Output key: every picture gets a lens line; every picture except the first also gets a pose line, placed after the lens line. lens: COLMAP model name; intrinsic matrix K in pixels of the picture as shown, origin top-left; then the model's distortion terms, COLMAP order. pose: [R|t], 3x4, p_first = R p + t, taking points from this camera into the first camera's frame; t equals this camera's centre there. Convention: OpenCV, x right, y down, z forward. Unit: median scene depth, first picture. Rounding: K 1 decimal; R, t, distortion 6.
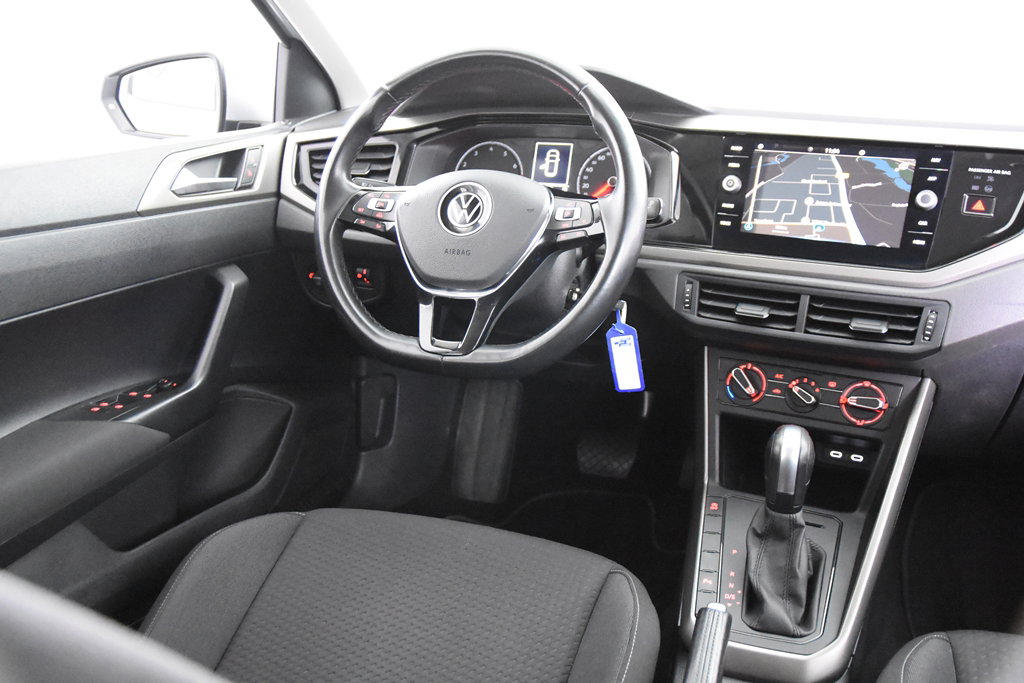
lens RADIAL K [[934.4, 0, 503.2], [0, 934.4, 340.3], [0, 0, 1]] dist [-0.037916, 0.000000]
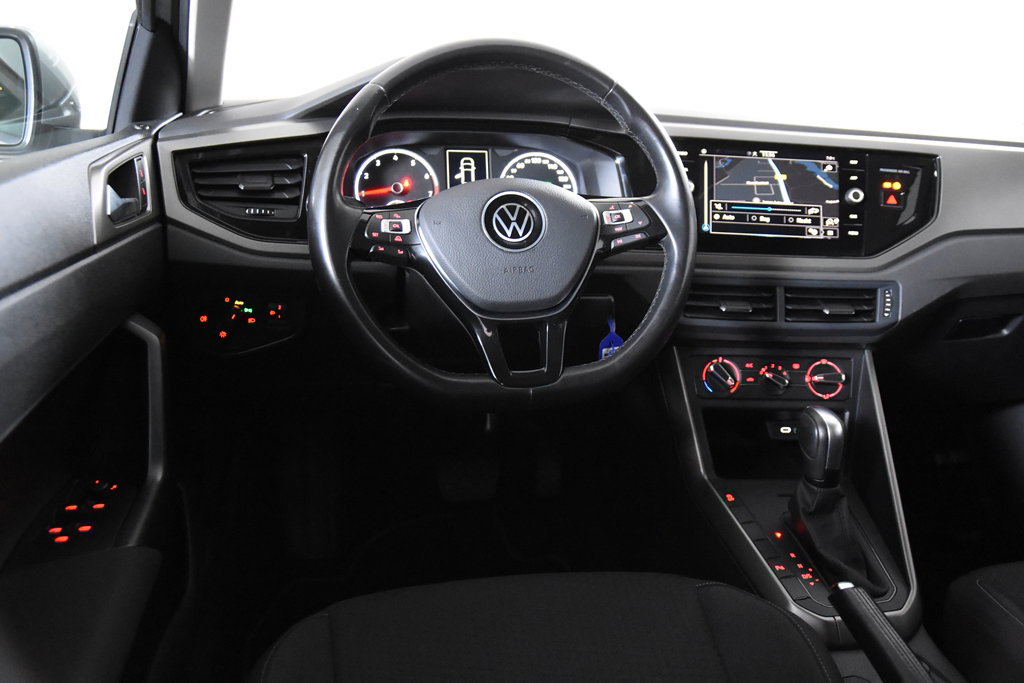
lens RADIAL K [[934.4, 0, 509.2], [0, 934.4, 336.8], [0, 0, 1]] dist [-0.037916, 0.000000]
pose [[0.844194, -0.108347, 0.524974, -0.503237], [0.118387, 0.992861, 0.014538, -0.043209], [-0.522801, 0.049877, 0.850994, 0.237085]]
